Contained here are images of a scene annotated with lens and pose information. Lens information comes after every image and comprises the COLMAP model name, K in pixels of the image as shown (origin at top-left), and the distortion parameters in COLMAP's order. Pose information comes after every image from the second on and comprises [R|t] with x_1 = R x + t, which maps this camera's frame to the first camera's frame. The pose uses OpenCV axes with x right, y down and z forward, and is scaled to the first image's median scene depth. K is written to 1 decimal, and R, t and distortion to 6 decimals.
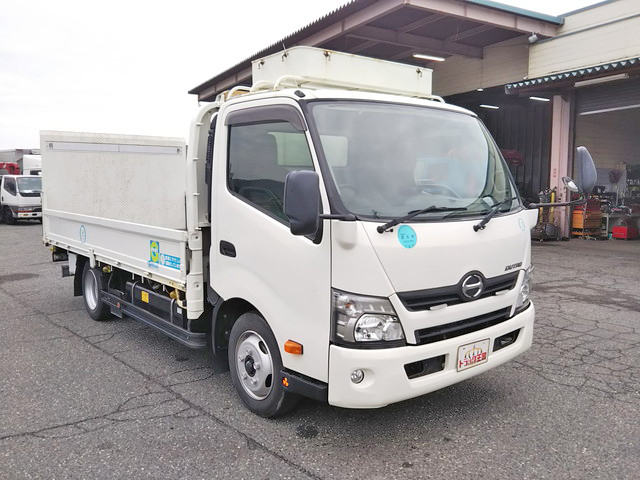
lens RADIAL K [[558.7, 0, 320.0], [0, 558.7, 240.0], [0, 0, 1]] dist [-0.041162, -0.002165]
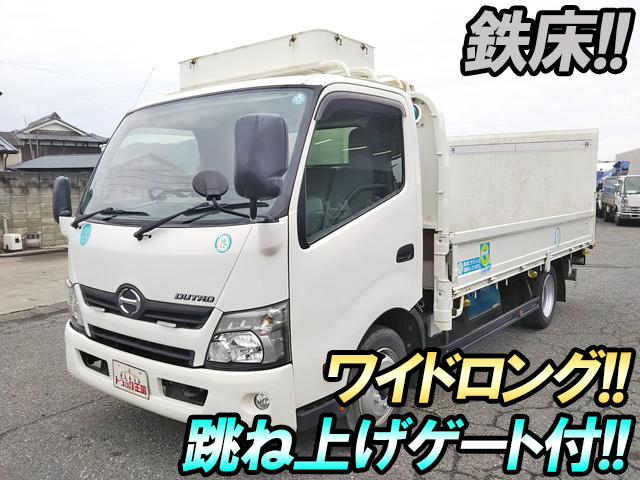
lens RADIAL K [[558.7, 0, 320.0], [0, 558.7, 240.0], [0, 0, 1]] dist [-0.041162, -0.002165]
pose [[0.242907, 0.088369, -0.966016, 0.608314], [-0.088879, 0.993681, 0.068551, -0.051557], [0.965969, 0.069207, 0.249226, 0.546728]]
